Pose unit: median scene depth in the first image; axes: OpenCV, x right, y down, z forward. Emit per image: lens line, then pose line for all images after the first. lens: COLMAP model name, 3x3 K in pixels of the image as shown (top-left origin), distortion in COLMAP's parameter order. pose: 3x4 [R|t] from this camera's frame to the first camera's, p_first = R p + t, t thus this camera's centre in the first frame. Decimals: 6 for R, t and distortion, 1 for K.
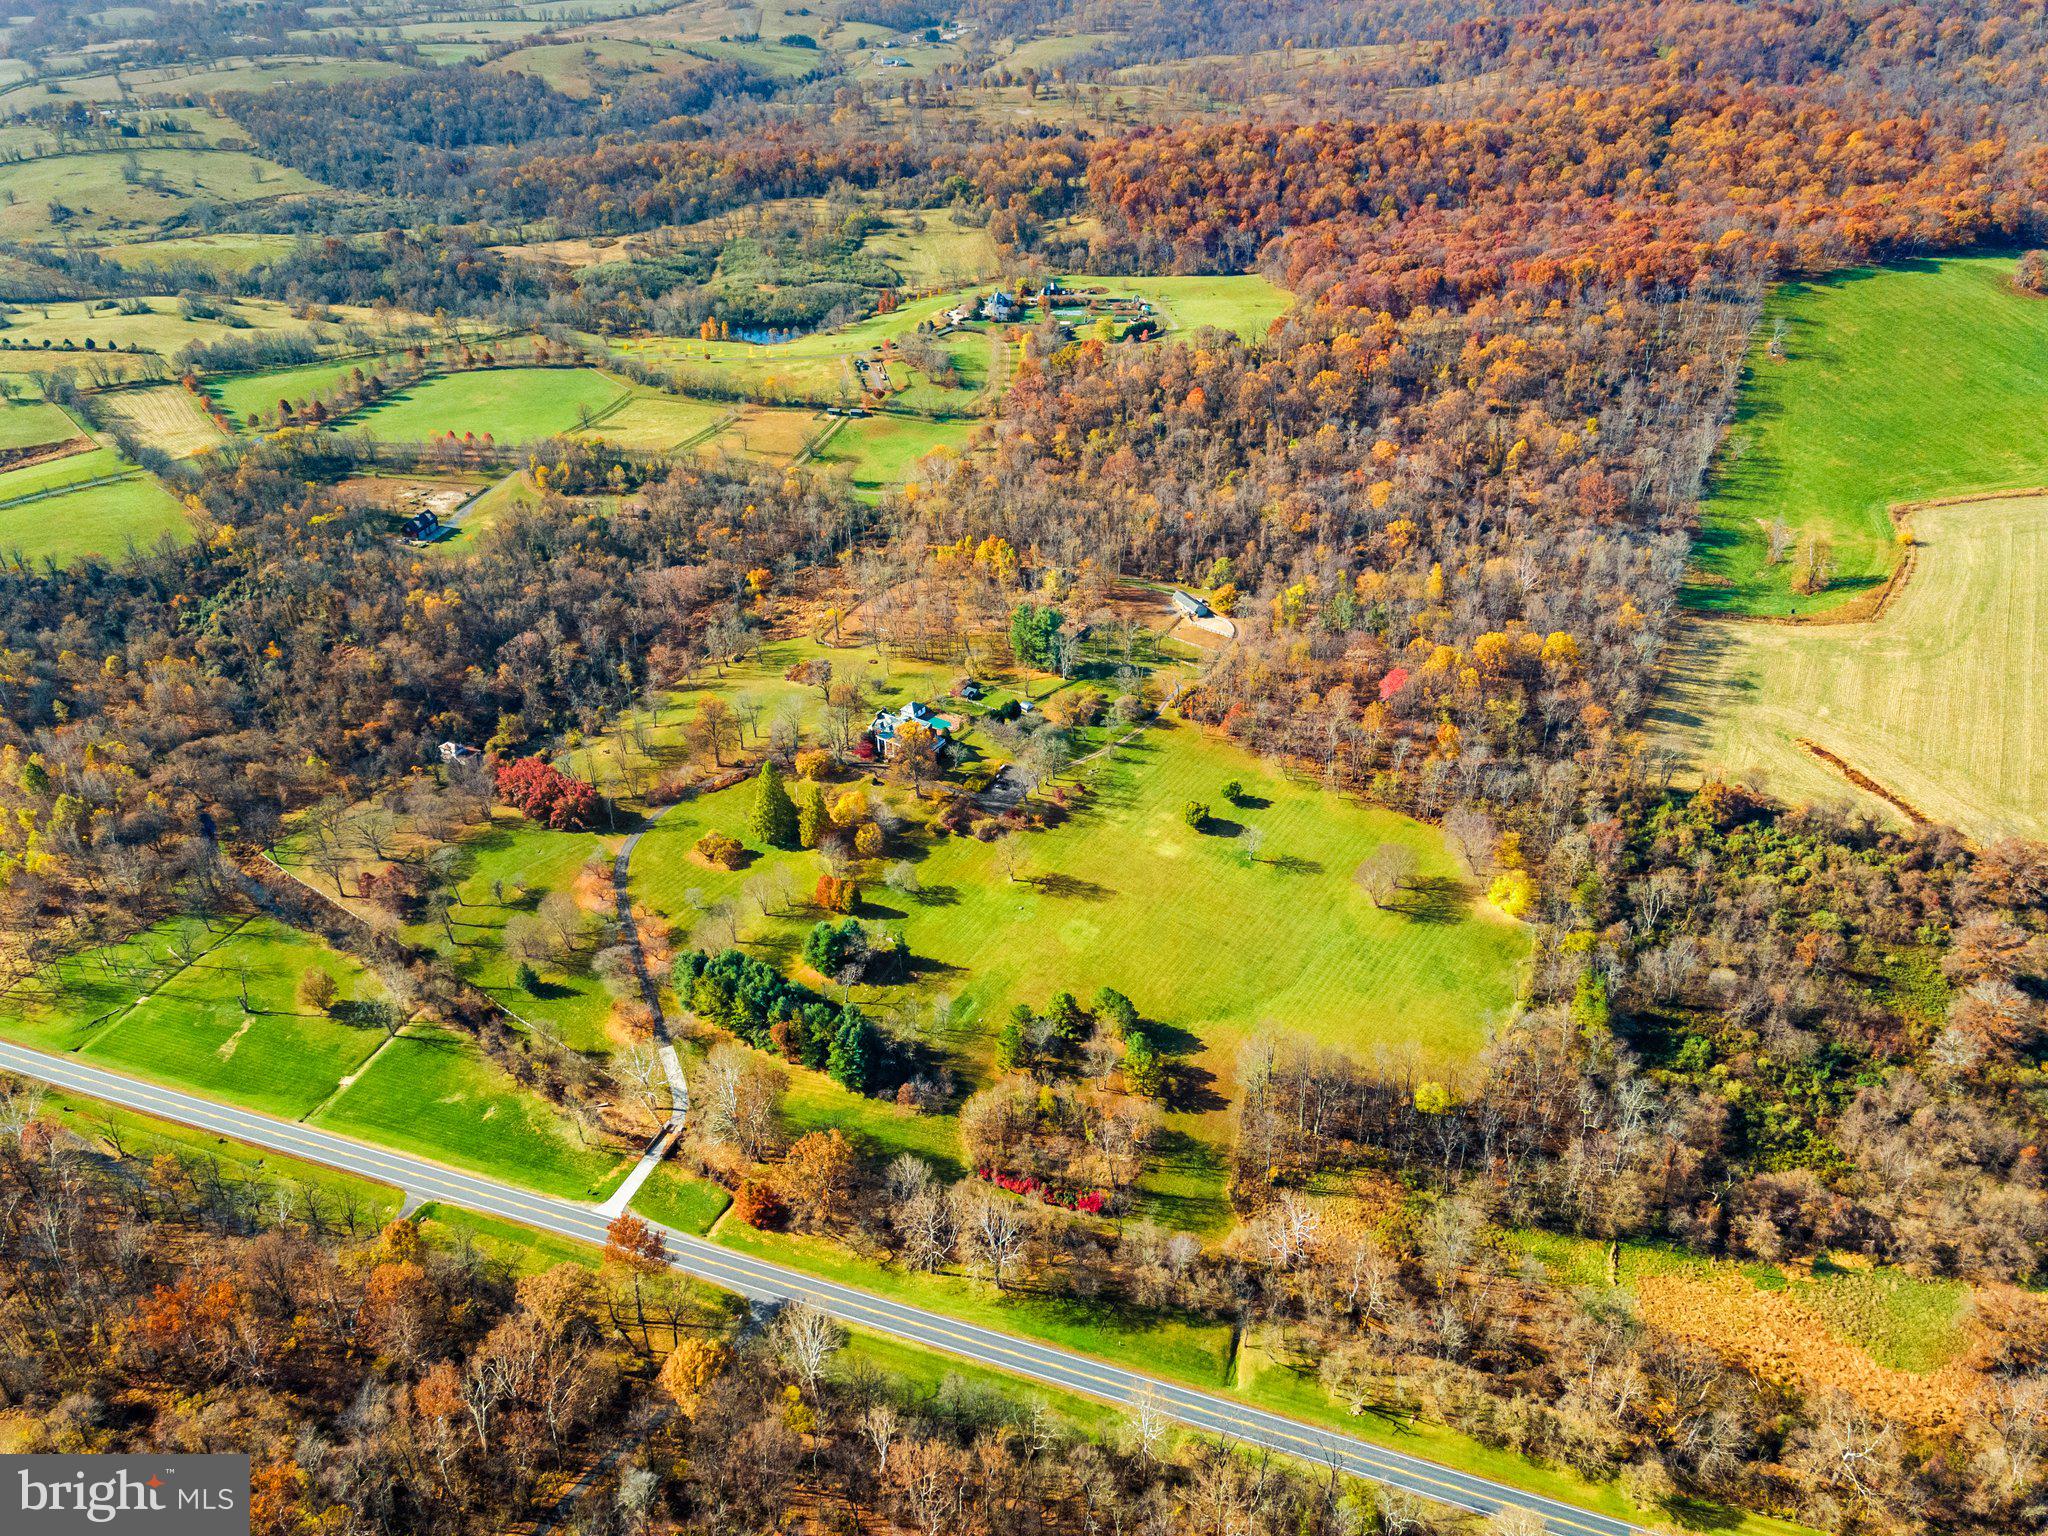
lens RADIAL K [[1450.0, 0, 1027.4], [0, 1450.0, 756.9], [0, 0, 1]] dist [0.005527, -0.004791]
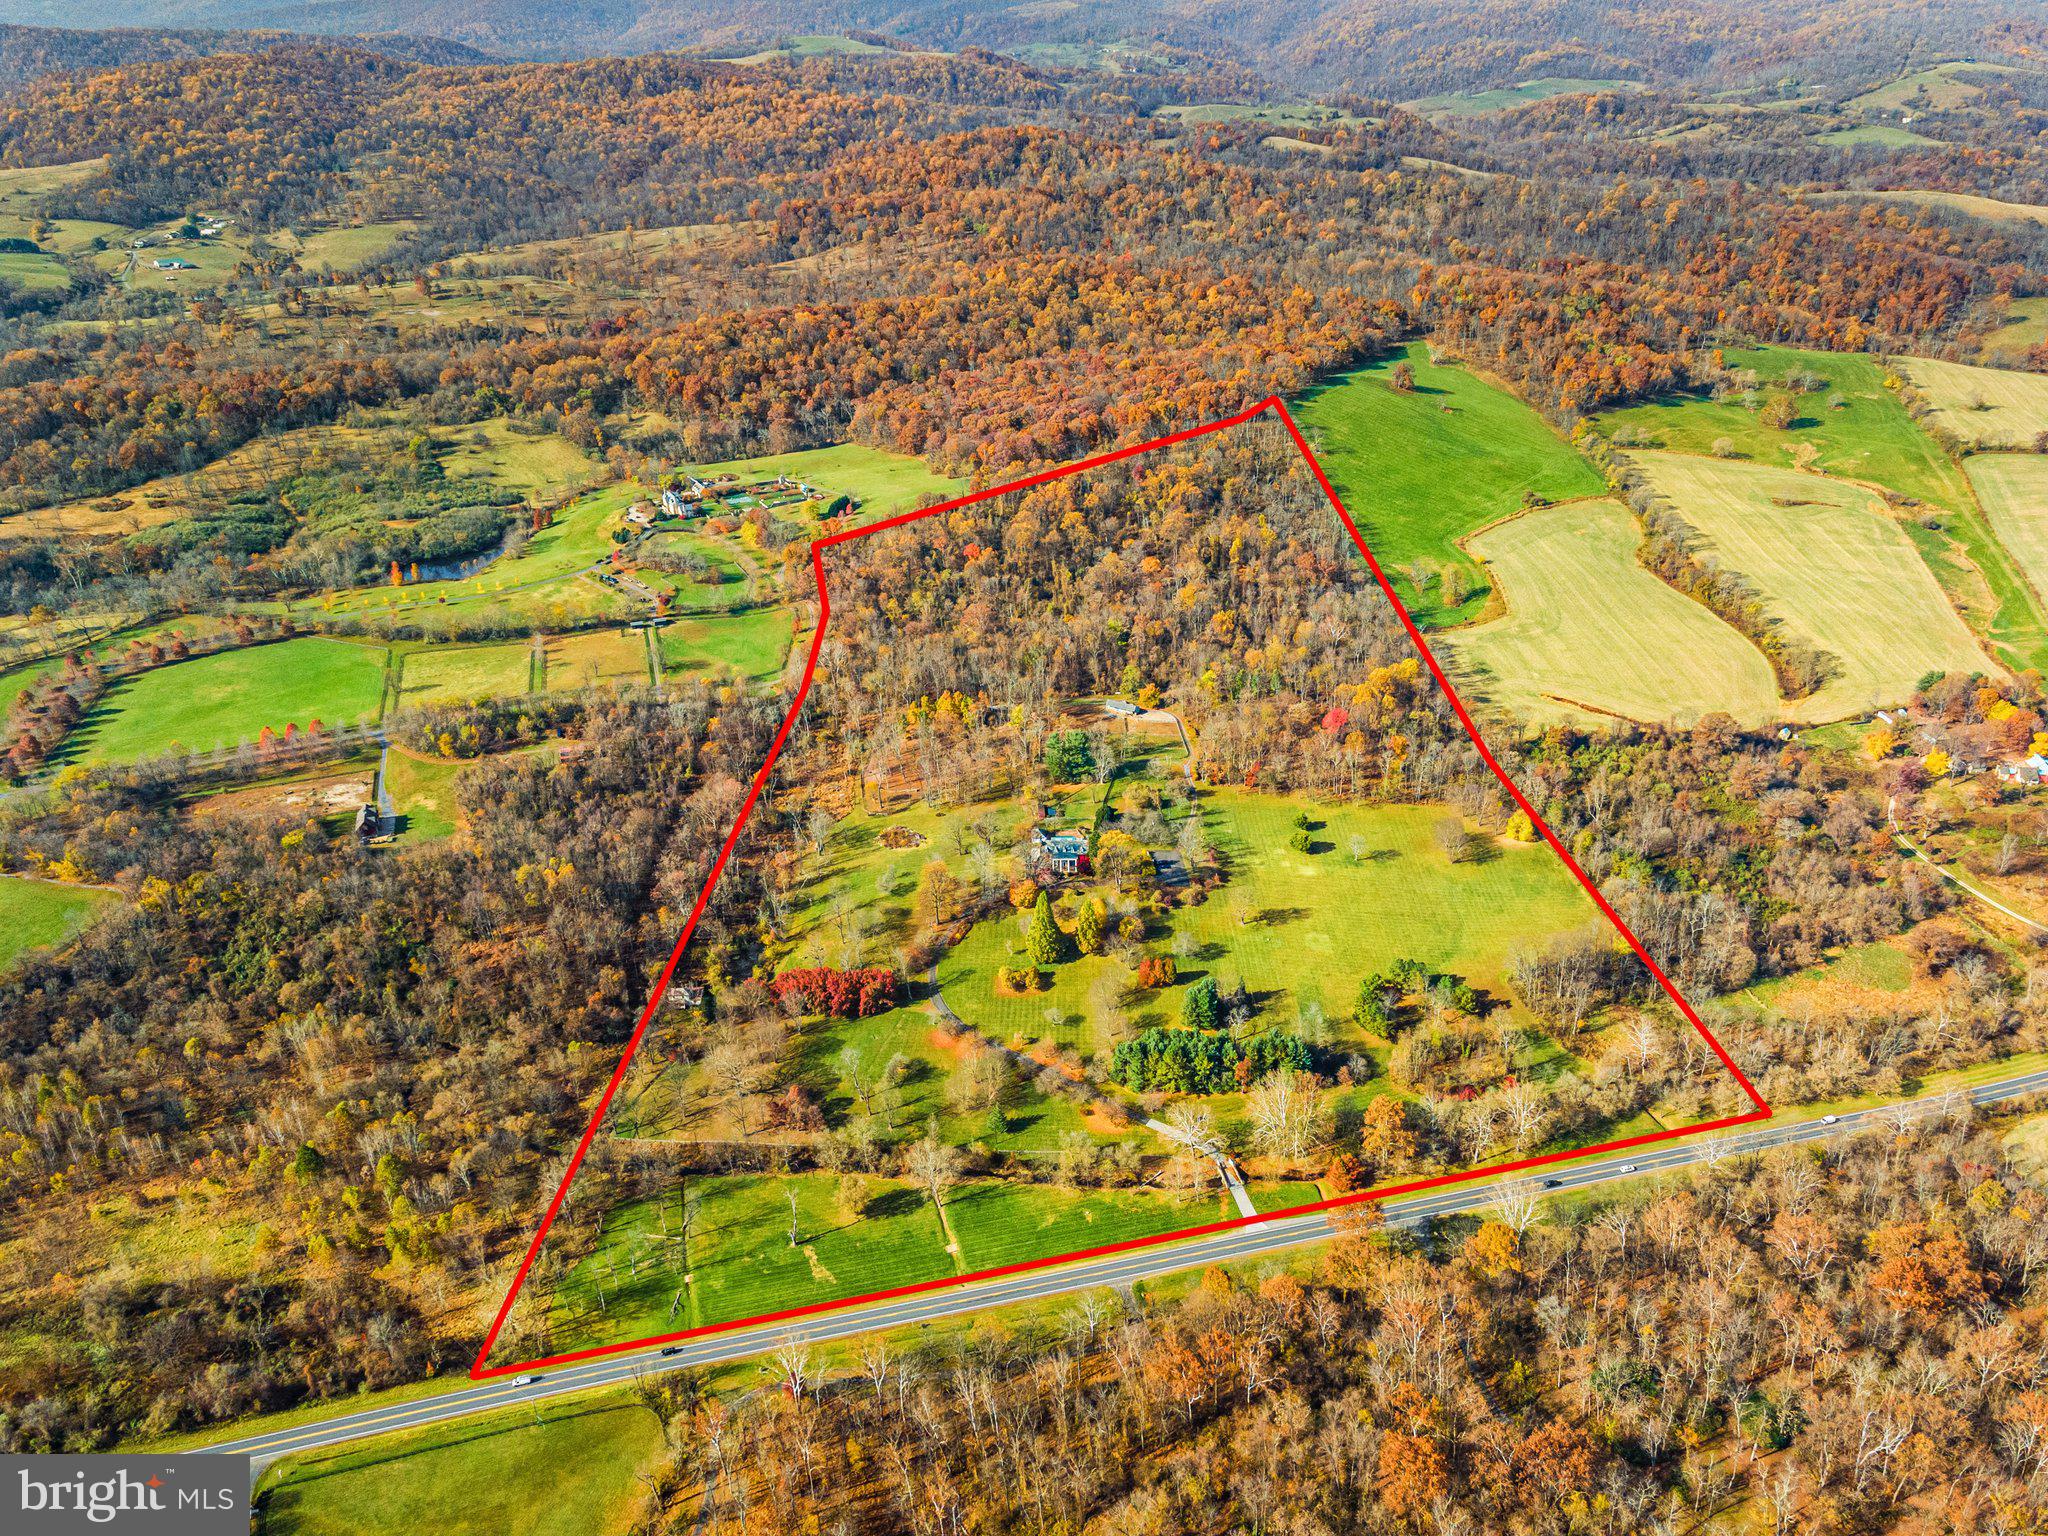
lens RADIAL K [[1450.0, 0, 1027.4], [0, 1450.0, 756.9], [0, 0, 1]] dist [0.005527, -0.004791]
pose [[0.831034, -0.245136, 0.499291, -0.678407], [0.284405, 0.958700, -0.002681, -0.096066], [-0.478014, 0.144229, 0.866430, -0.053250]]
